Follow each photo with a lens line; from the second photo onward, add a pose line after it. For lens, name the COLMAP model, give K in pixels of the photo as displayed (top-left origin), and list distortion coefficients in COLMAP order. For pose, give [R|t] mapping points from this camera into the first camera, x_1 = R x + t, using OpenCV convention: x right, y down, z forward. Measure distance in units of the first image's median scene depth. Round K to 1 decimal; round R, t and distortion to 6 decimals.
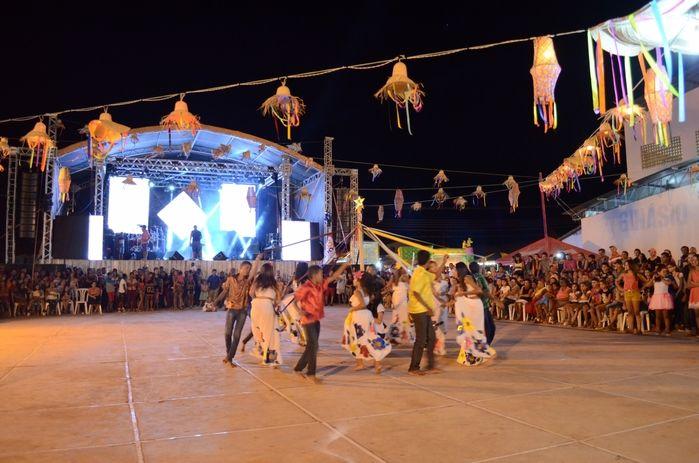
lens RADIAL K [[555.6, 0, 349.5], [0, 555.6, 231.5], [0, 0, 1]] dist [-0.077139, 0.010951]
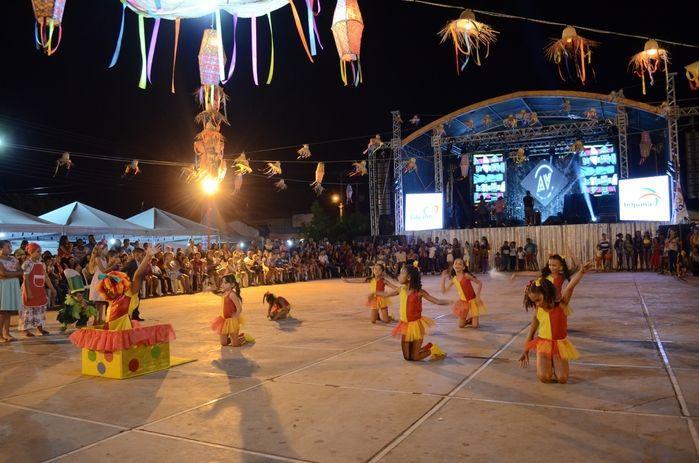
lens RADIAL K [[558.3, 0, 349.5], [0, 558.3, 231.5], [0, 0, 1]] dist [-0.073756, 0.004573]
pose [[0.637792, -0.034003, -0.769458, 0.410823], [0.078791, 0.996664, 0.021266, 0.019508], [0.766168, -0.074189, 0.638344, 0.136372]]
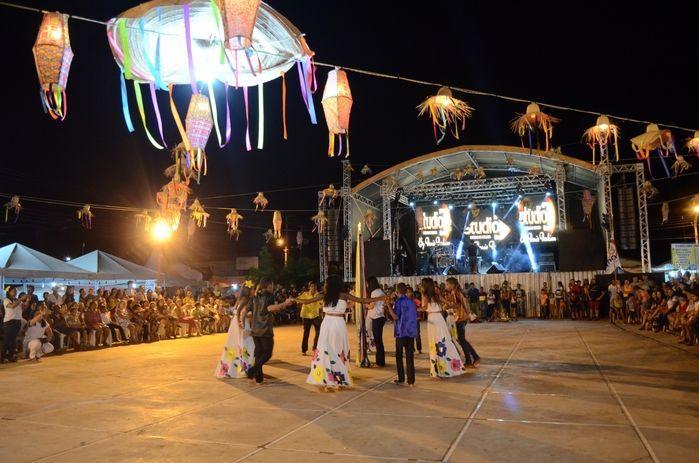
lens RADIAL K [[555.6, 0, 349.5], [0, 555.6, 231.5], [0, 0, 1]] dist [-0.077139, 0.010951]
pose [[0.717993, -0.078985, -0.691554, 0.399970], [0.066514, 0.996780, -0.044789, 0.003143], [0.692865, -0.013840, 0.720934, 0.110444]]
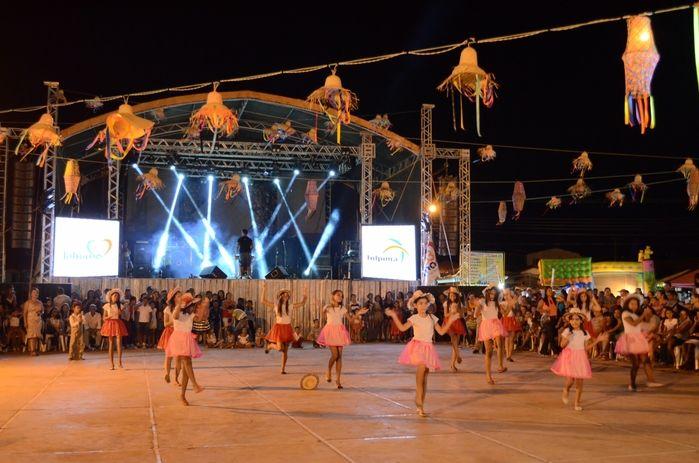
lens RADIAL K [[832.9, 0, 349.5], [0, 832.9, 231.5], [0, 0, 1]] dist [-0.036322, -0.004573]
pose [[0.988860, -0.002132, -0.148834, 0.032174], [0.001671, 0.999993, -0.003225, -0.008732], [0.148840, 0.002940, 0.988857, -0.083268]]
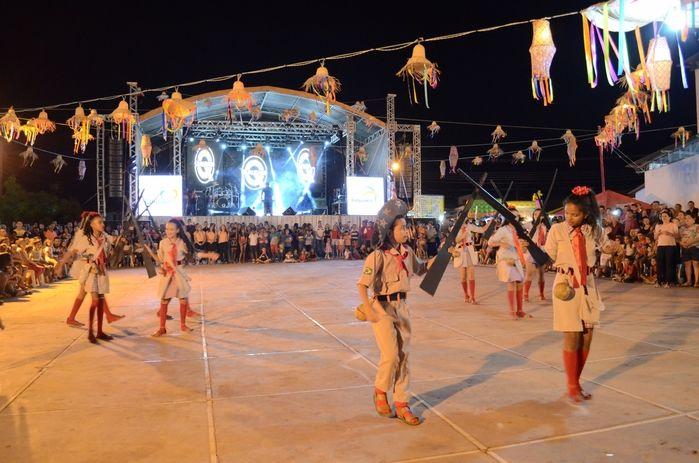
lens RADIAL K [[555.6, 0, 349.5], [0, 555.6, 231.5], [0, 0, 1]] dist [-0.077139, 0.010951]
pose [[0.991075, -0.003420, -0.133265, 0.032192], [0.014617, 0.996431, 0.083136, -0.005496], [0.132505, -0.084342, 0.987587, -0.058313]]
